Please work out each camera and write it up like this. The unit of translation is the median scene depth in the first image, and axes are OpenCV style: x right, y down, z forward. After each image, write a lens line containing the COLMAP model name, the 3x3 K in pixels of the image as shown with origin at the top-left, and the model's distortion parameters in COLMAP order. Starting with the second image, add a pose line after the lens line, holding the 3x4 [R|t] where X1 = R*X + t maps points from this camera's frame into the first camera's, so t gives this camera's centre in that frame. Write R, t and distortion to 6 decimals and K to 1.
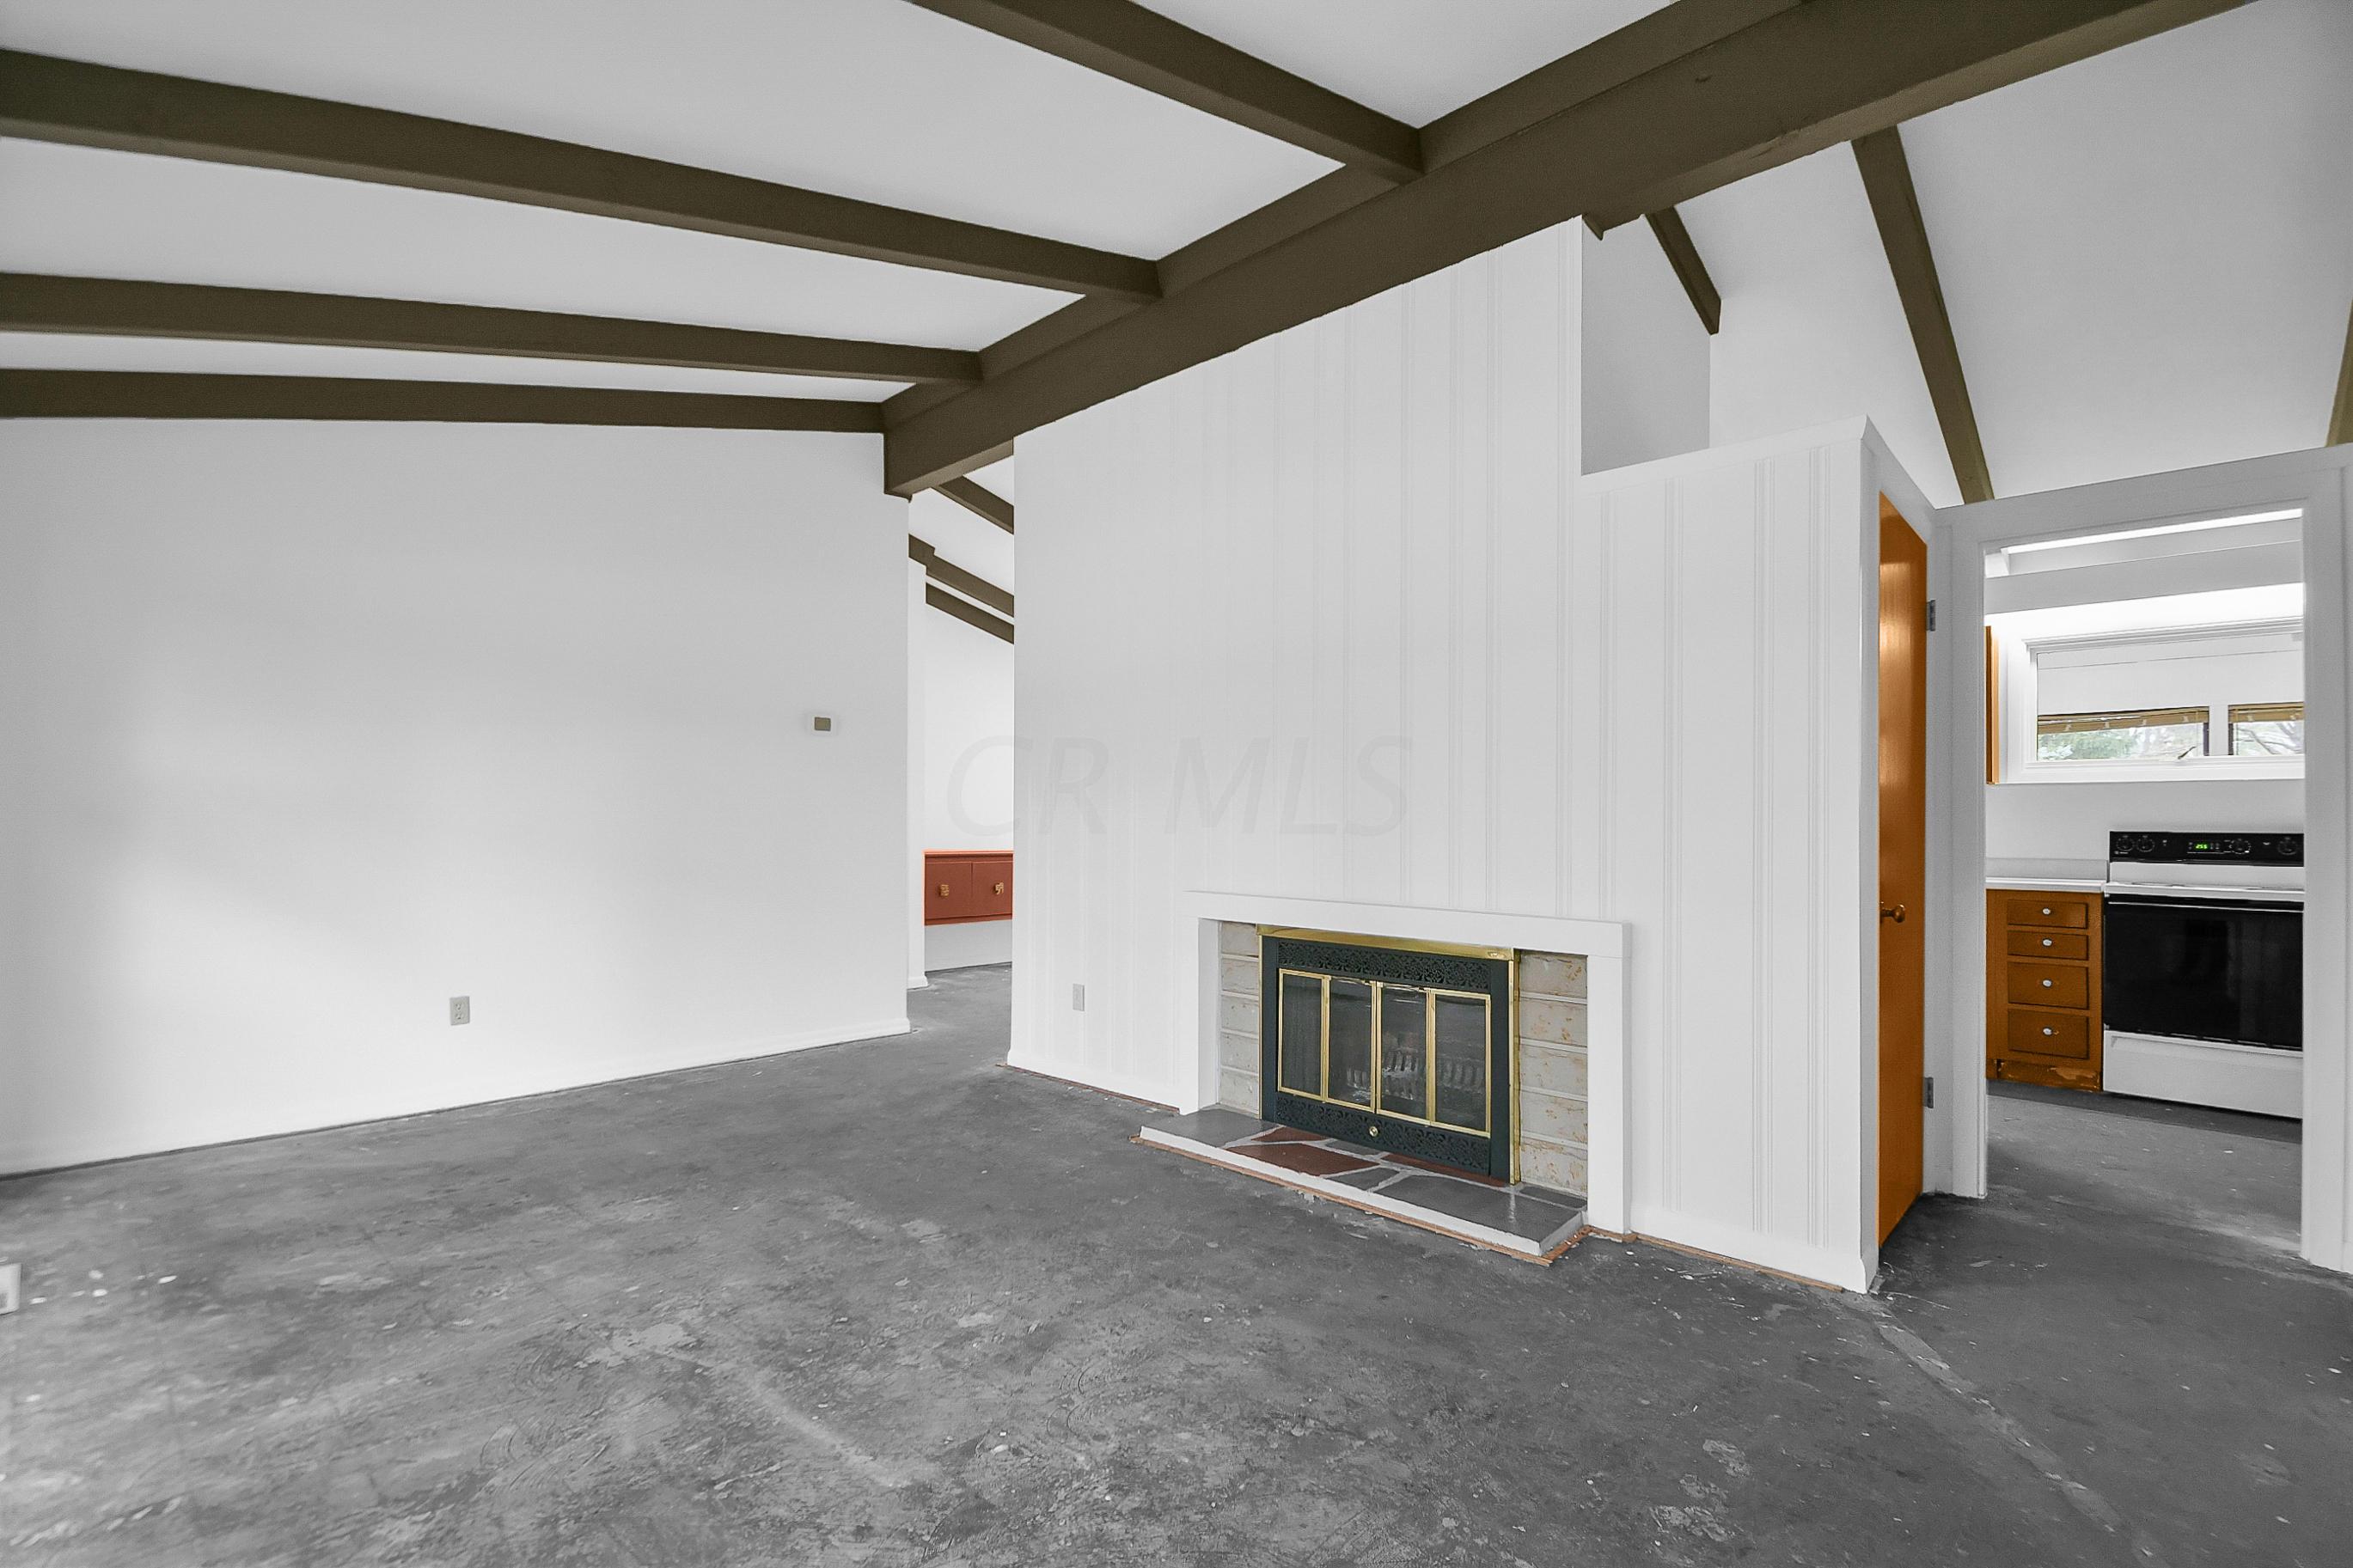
lens RADIAL K [[1060.2, 0, 1236.1], [0, 1060.2, 828.7], [0, 0, 1]] dist [0.029467, -0.020940]
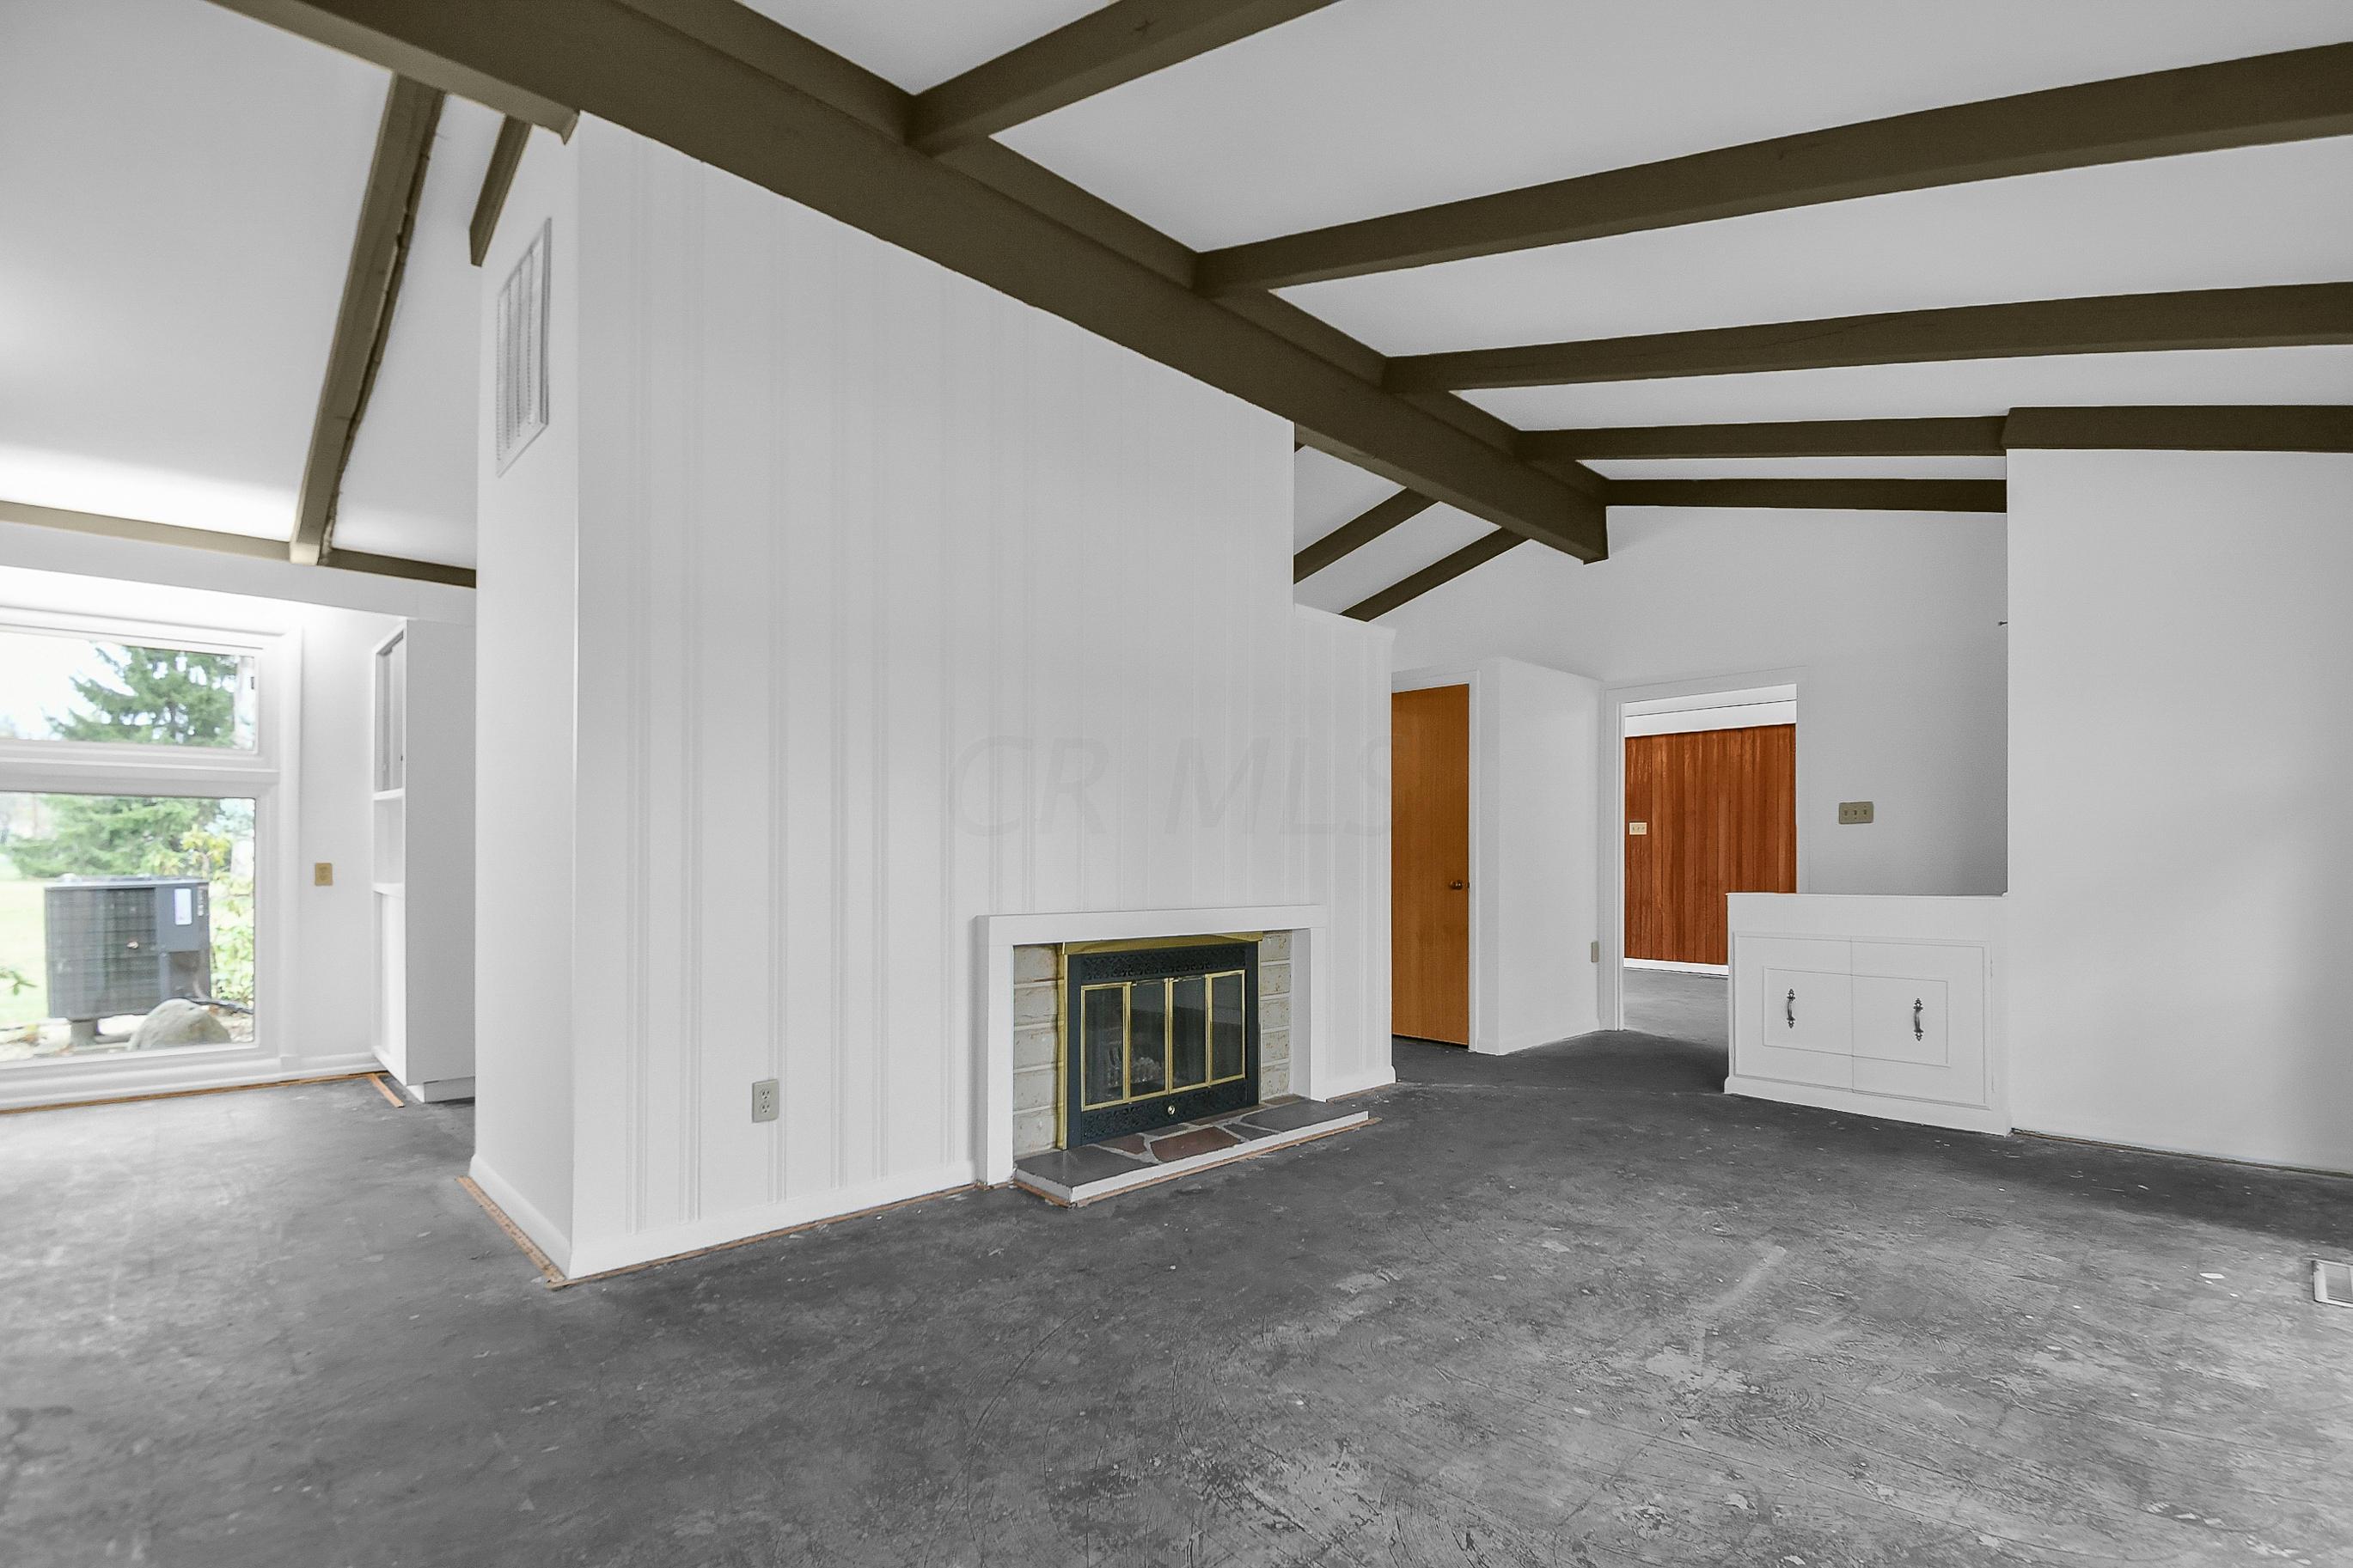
lens RADIAL K [[1064.9, 0, 1205.3], [0, 1064.9, 836.9], [0, 0, 1]] dist [0.018320, -0.020130]
pose [[0.064164, 0.013751, 0.997845, -1.256689], [-0.002417, 0.999904, -0.013624, 0.011468], [-0.997936, -0.001538, 0.064191, 1.116240]]
